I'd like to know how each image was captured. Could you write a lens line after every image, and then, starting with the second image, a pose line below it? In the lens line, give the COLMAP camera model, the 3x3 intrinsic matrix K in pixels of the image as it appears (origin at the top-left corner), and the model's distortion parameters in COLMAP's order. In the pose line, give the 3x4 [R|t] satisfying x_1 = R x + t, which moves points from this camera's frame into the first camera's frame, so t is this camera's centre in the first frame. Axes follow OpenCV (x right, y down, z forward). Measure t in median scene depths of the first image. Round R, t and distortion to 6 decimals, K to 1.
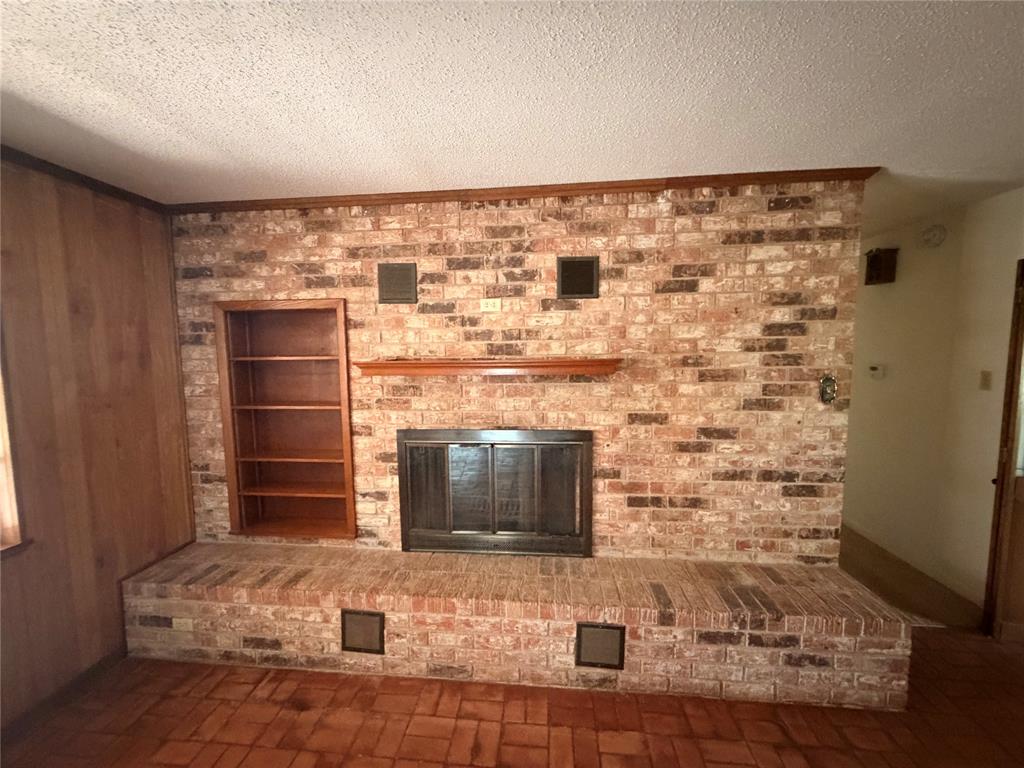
lens RADIAL K [[406.1, 0, 510.6], [0, 406.1, 383.6], [0, 0, 1]] dist [0.002402, 0.000640]
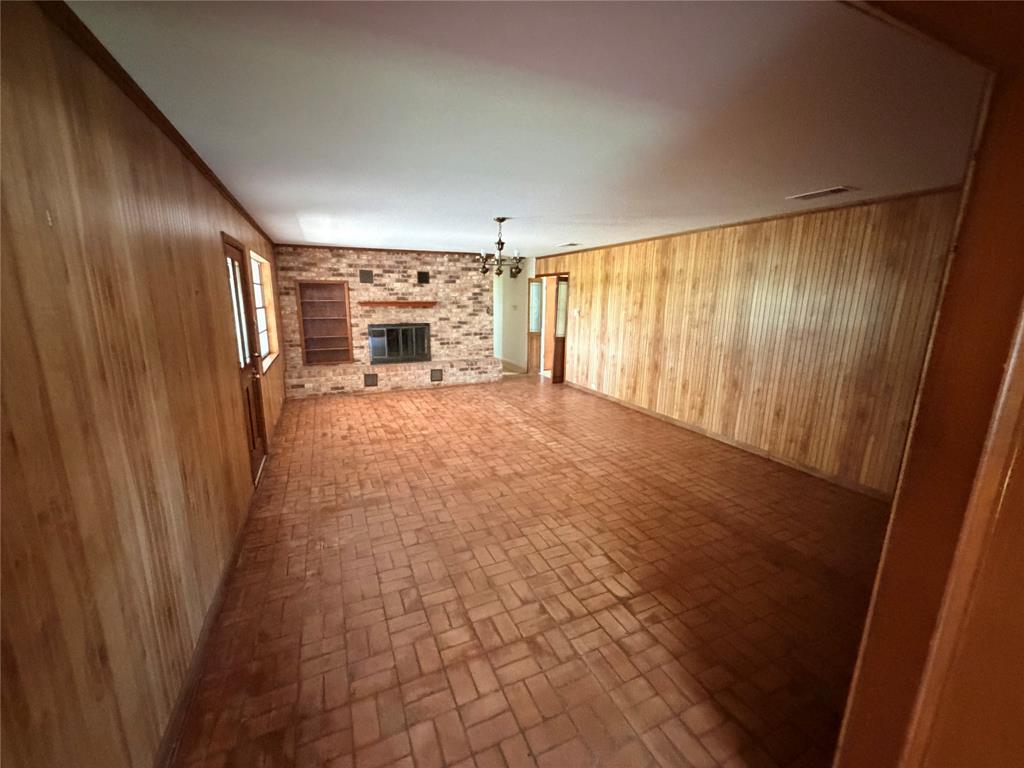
lens RADIAL K [[406.1, 0, 510.1], [0, 406.1, 383.2], [0, 0, 1]] dist [0.002402, 0.000640]
pose [[0.865012, -0.089483, 0.493708, -0.954385], [0.030314, 0.991491, 0.126593, 0.207490], [-0.500835, -0.094538, 0.860364, -2.357147]]
